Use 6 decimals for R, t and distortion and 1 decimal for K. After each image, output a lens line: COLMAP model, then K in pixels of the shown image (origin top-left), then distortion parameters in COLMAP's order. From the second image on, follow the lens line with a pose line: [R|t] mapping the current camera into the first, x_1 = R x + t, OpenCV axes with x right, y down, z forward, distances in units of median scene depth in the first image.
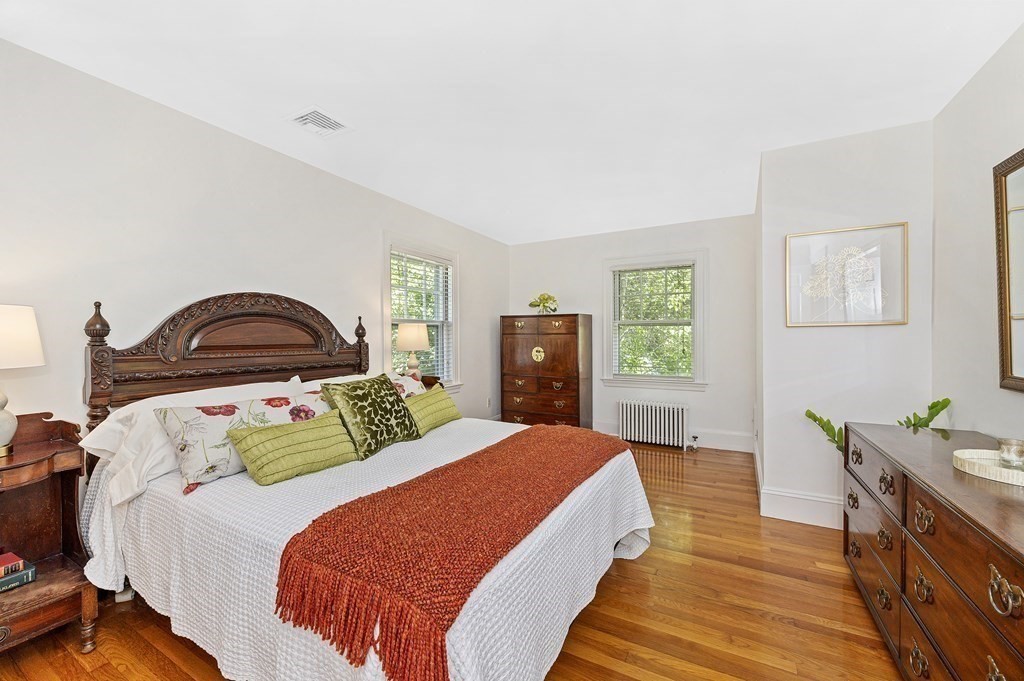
lens RADIAL K [[408.5, 0, 510.3], [0, 408.5, 336.6], [0, 0, 1]] dist [-0.001329, -0.000199]
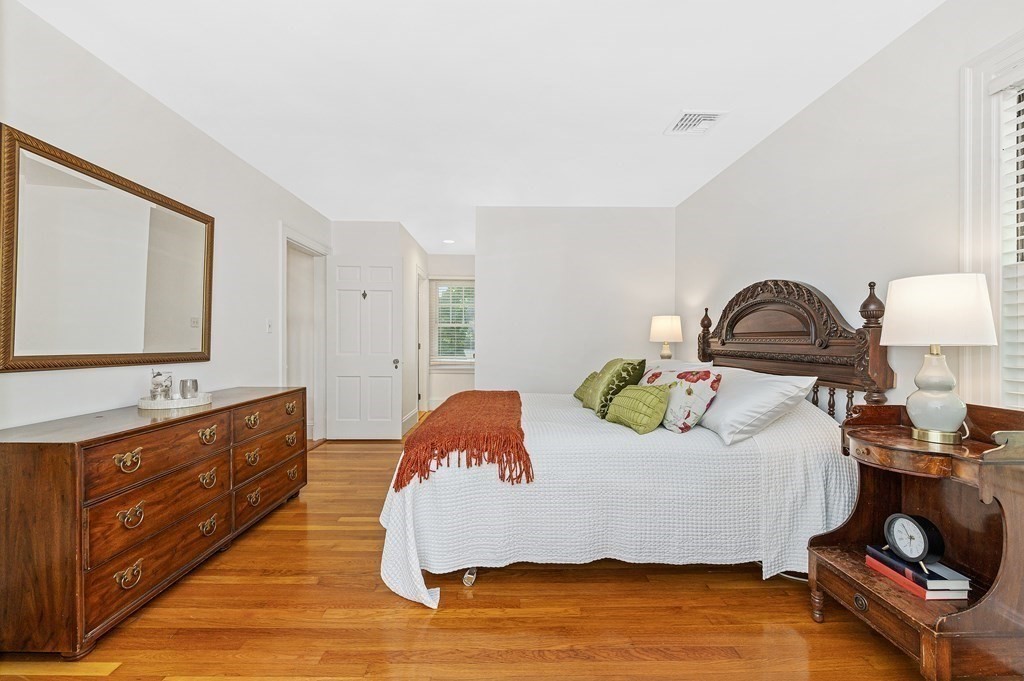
lens RADIAL K [[408.5, 0, 510.3], [0, 408.5, 336.6], [0, 0, 1]] dist [-0.001329, -0.000199]
pose [[-0.874662, 0.002708, -0.484726, 0.356872], [0.007654, 0.999937, -0.008226, 0.028544], [0.484673, -0.010905, -0.874627, 1.301384]]
